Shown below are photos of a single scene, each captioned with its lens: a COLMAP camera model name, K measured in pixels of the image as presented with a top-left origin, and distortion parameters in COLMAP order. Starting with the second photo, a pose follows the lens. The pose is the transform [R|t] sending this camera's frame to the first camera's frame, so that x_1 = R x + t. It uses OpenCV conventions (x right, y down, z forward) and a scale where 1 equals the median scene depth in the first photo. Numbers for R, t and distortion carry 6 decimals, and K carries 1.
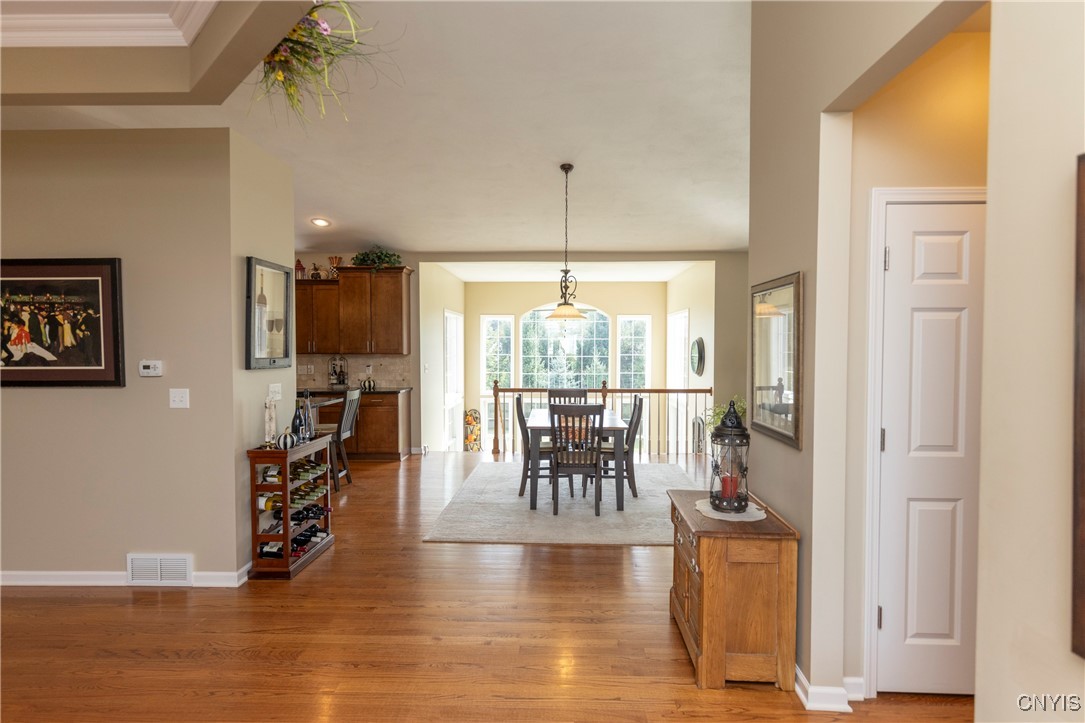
lens RADIAL K [[611.0, 0, 549.4], [0, 611.0, 364.4], [0, 0, 1]] dist [0.002757, 0.000154]
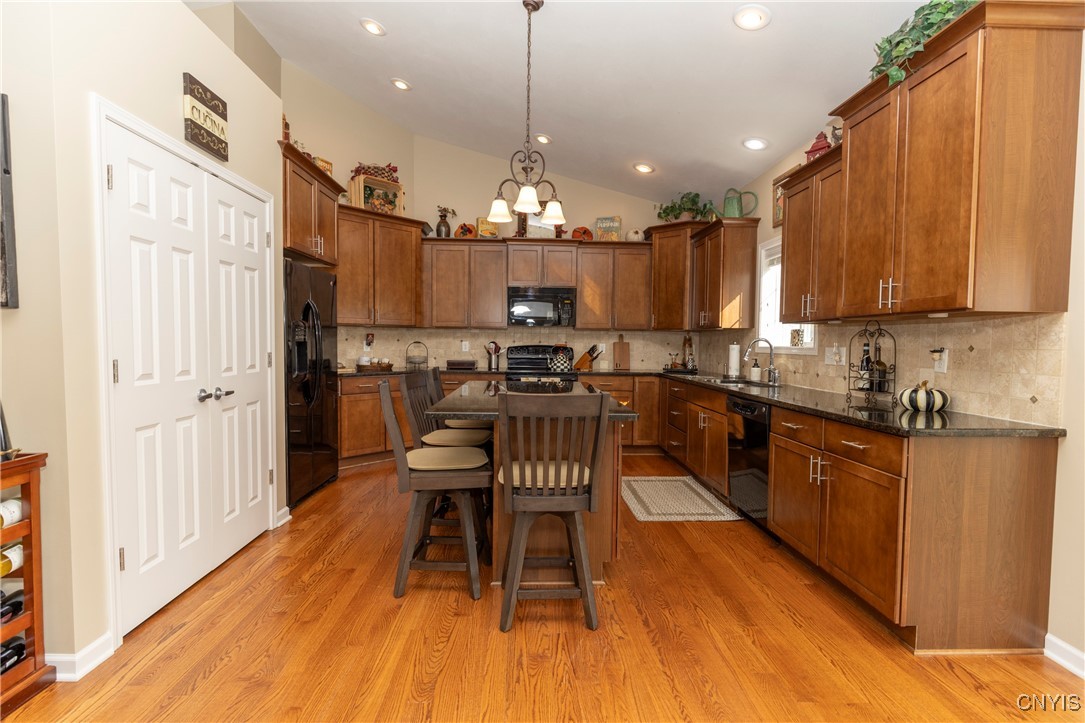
lens RADIAL K [[512.9, 0, 542.2], [0, 512.9, 362.1], [0, 0, 1]] dist [0.000139, 0.001338]
pose [[0.061621, 0.041251, -0.997247, -0.001496], [-0.043788, 0.998295, 0.038589, 0.008240], [0.997139, 0.041290, 0.063322, 0.769625]]
